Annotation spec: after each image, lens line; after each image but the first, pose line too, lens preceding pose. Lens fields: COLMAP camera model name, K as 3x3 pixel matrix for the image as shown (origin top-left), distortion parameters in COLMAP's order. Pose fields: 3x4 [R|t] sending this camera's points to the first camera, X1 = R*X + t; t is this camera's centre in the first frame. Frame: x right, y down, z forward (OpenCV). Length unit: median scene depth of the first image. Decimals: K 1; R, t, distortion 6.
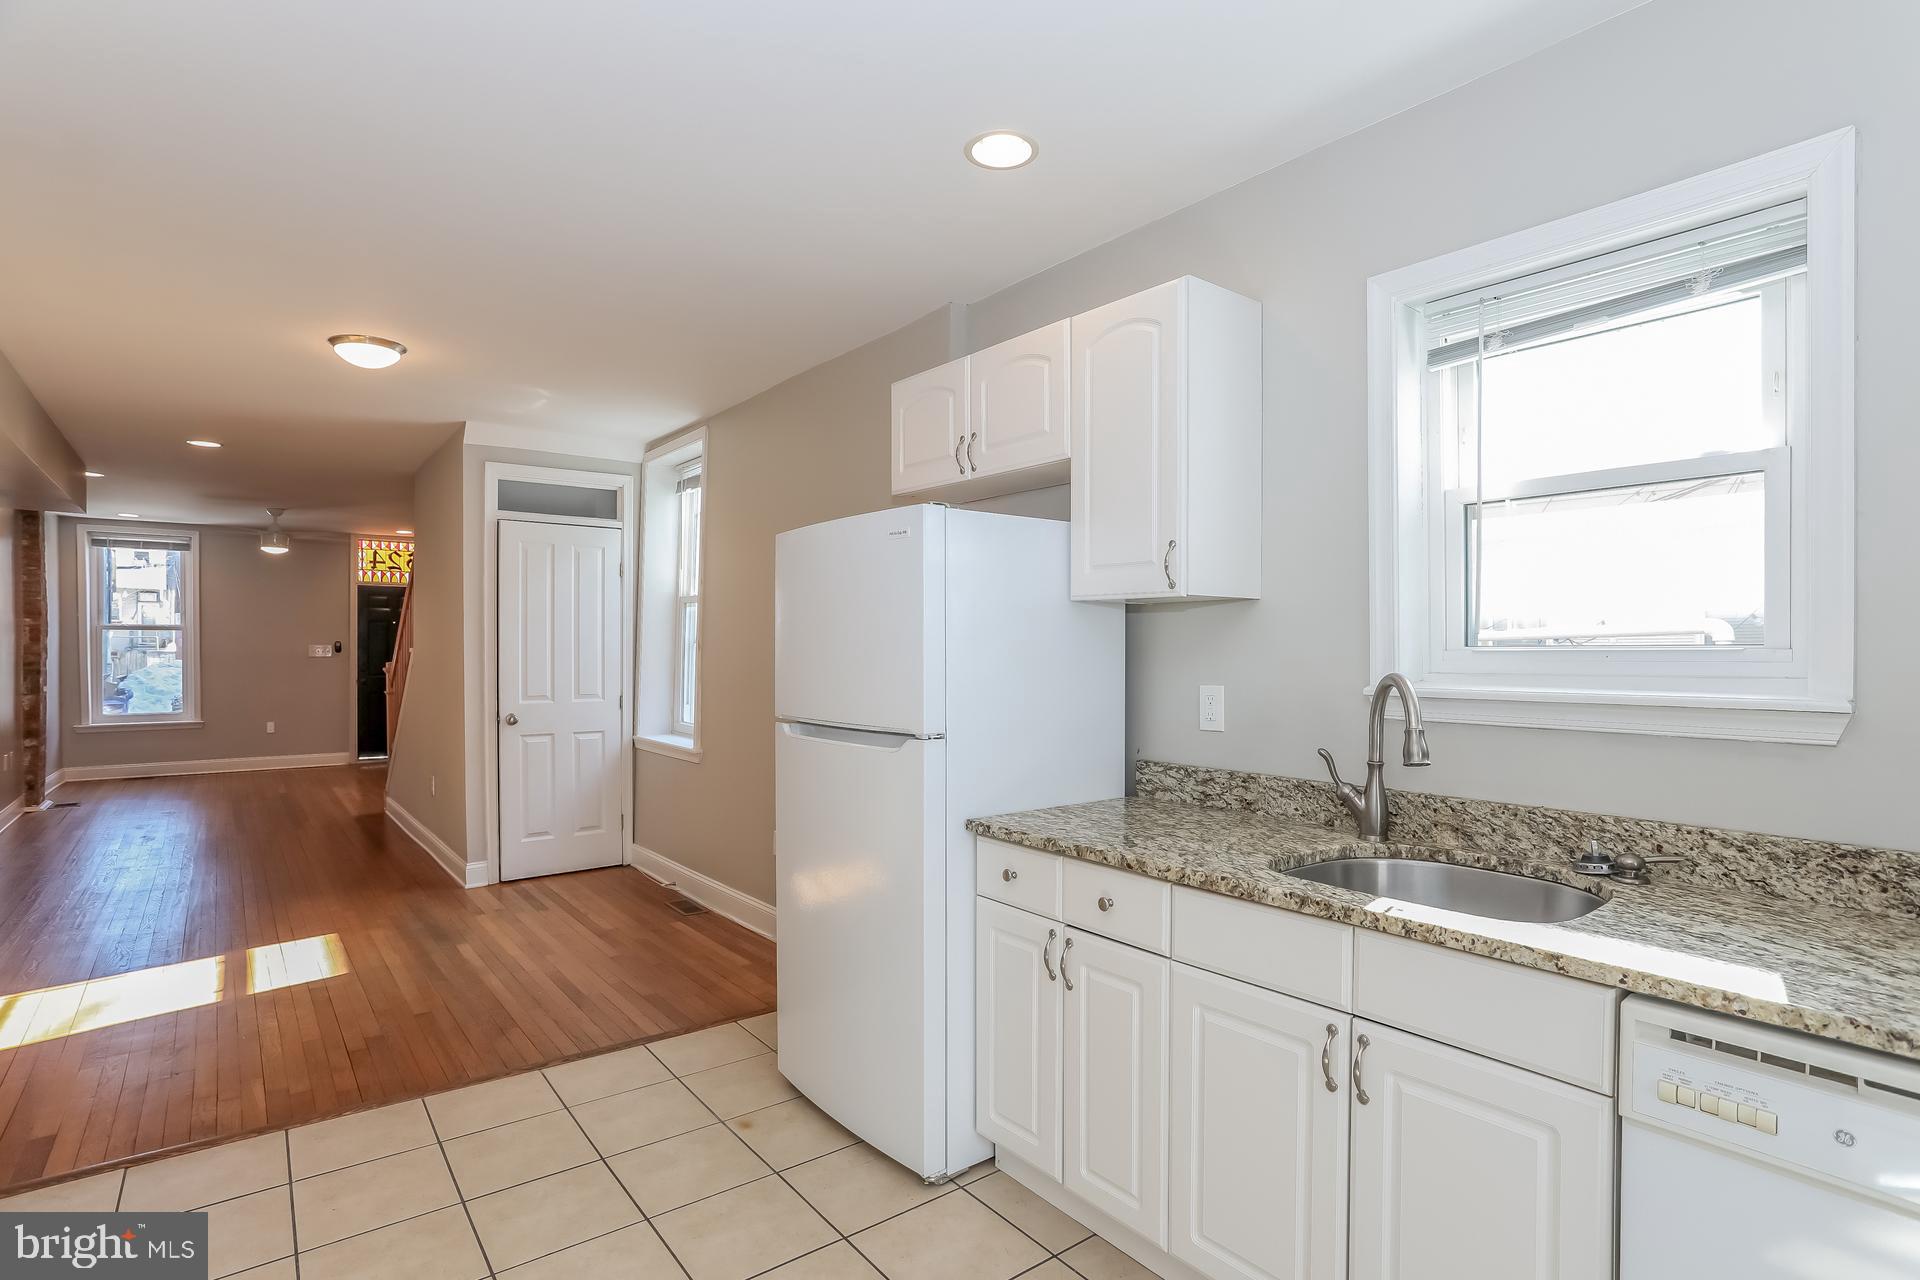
lens RADIAL K [[969.8, 0, 965.4], [0, 969.8, 659.0], [0, 0, 1]] dist [-0.023991, 0.007416]
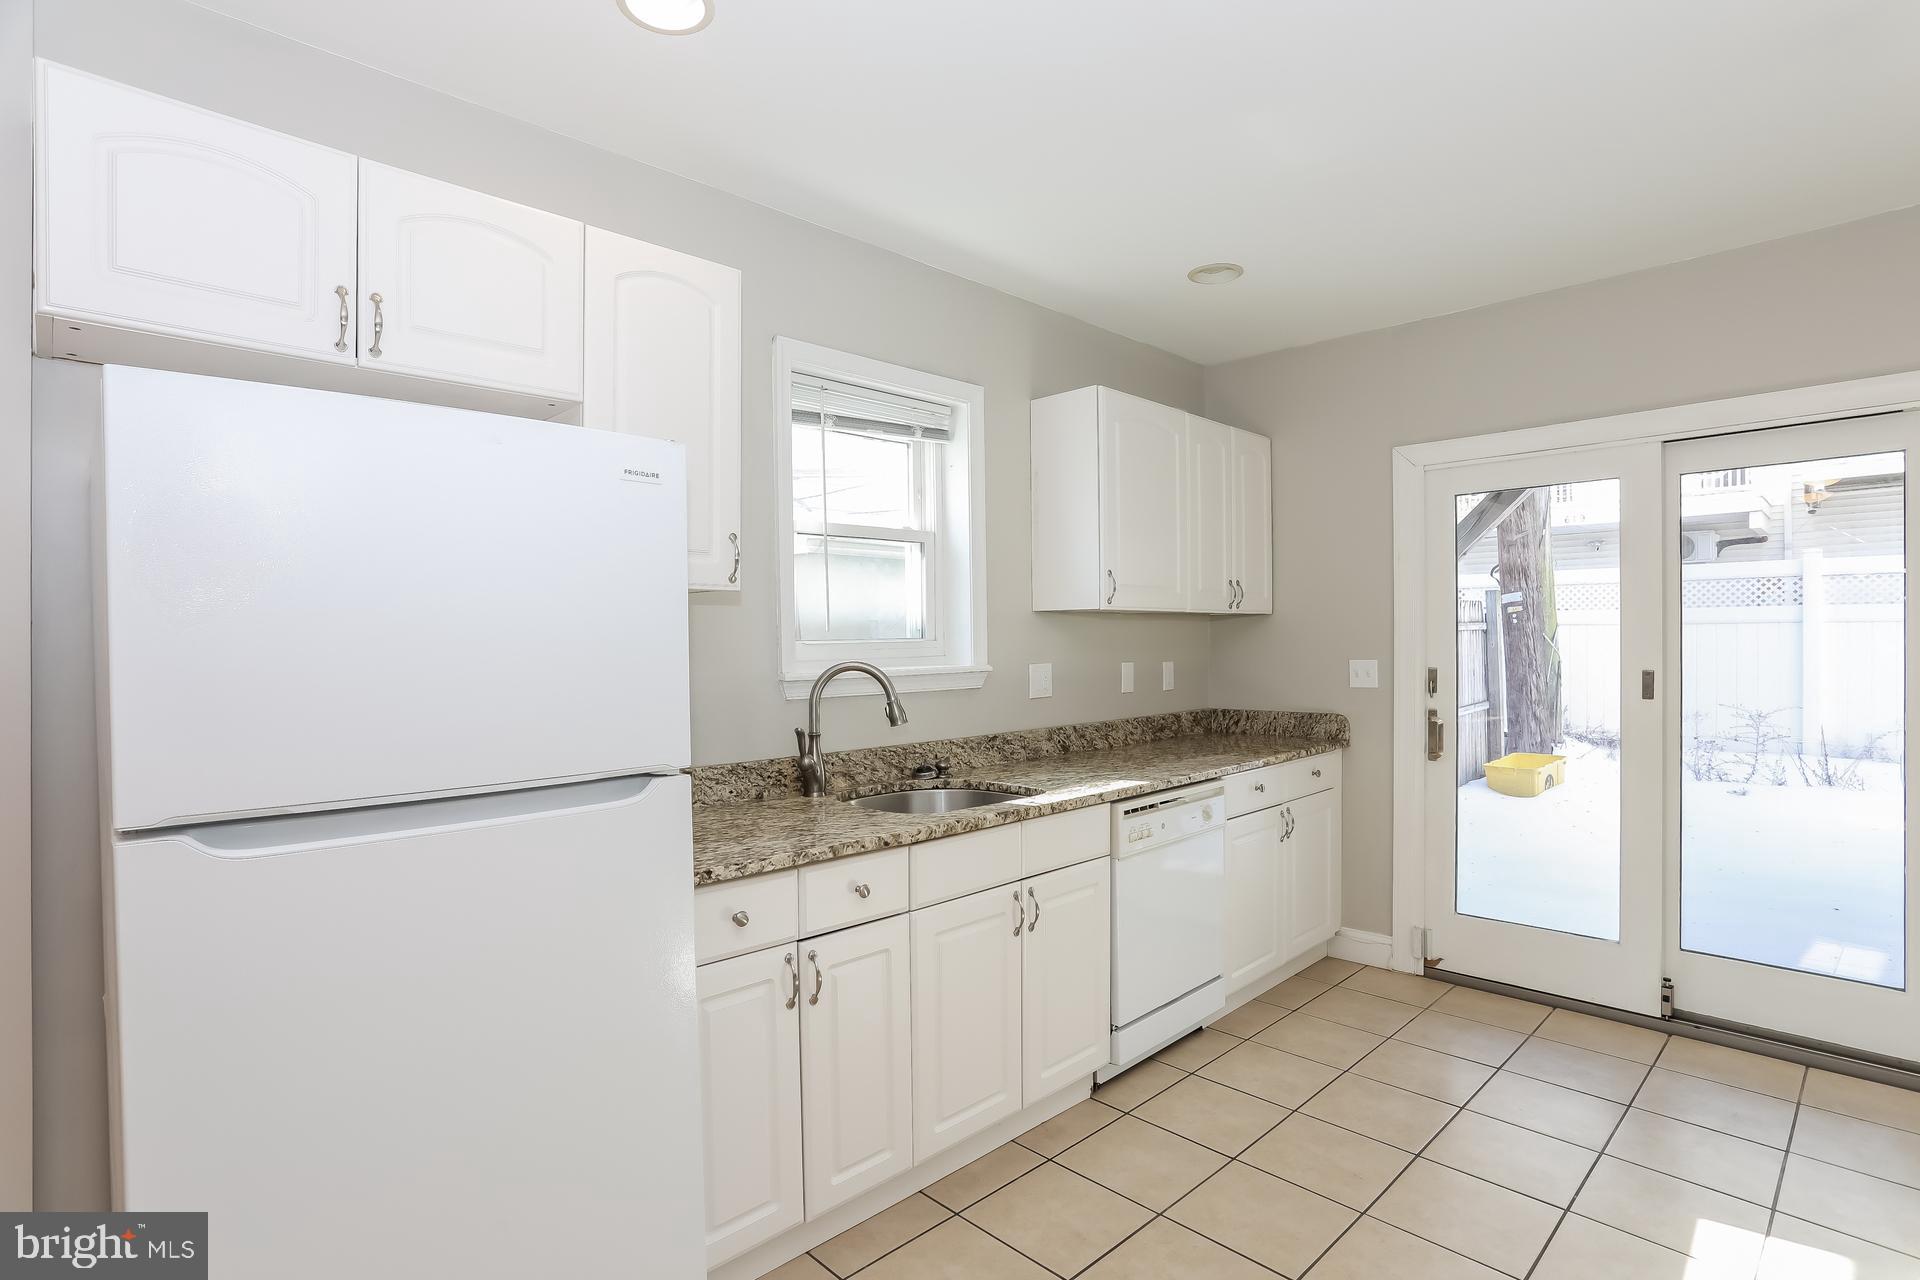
lens RADIAL K [[969.8, 0, 976.5], [0, 969.8, 651.8], [0, 0, 1]] dist [-0.023991, 0.007416]
pose [[-0.142359, -0.012388, 0.989738, -0.919141], [0.017976, 0.999724, 0.015098, -0.015084], [-0.989652, 0.019941, -0.142097, 1.056922]]
